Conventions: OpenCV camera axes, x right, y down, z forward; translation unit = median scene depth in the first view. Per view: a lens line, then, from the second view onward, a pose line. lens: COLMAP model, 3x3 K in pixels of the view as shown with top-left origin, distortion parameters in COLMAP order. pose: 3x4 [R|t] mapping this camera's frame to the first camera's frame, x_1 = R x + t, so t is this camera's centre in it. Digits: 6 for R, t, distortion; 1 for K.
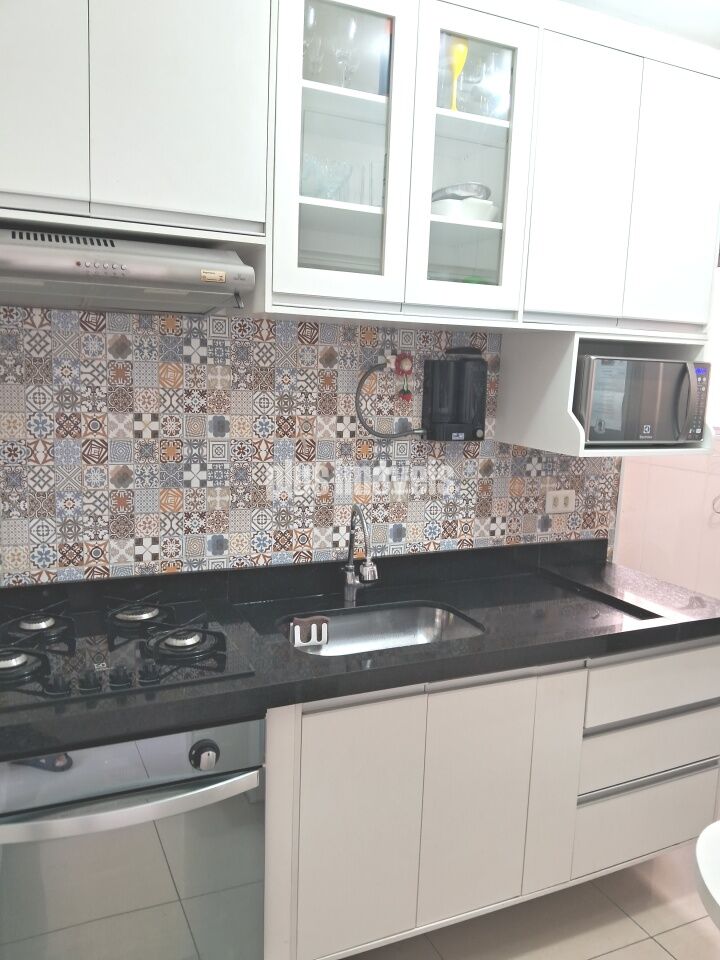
lens RADIAL K [[748.8, 0, 358.2], [0, 748.8, 494.2], [0, 0, 1]] dist [0.170970, -0.435283]
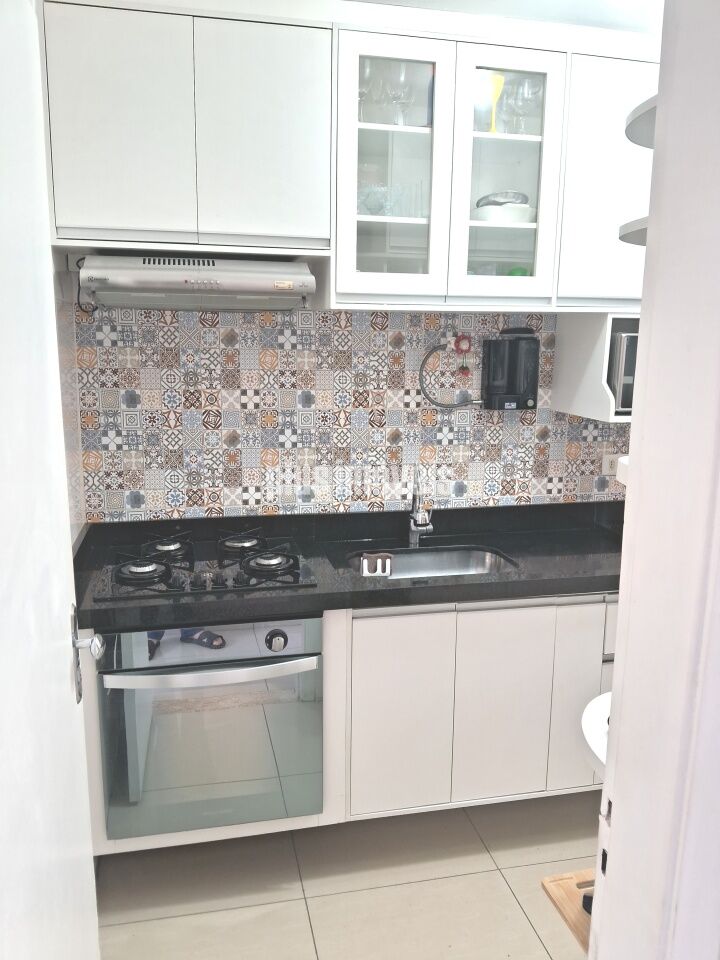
lens RADIAL K [[748.8, 0, 358.2], [0, 748.8, 494.2], [0, 0, 1]] dist [0.170970, -0.435283]
pose [[0.978865, 0.016548, -0.203838, 0.159716], [-0.010090, 0.999415, 0.032679, 0.026668], [0.204259, -0.029931, 0.978459, -0.214298]]
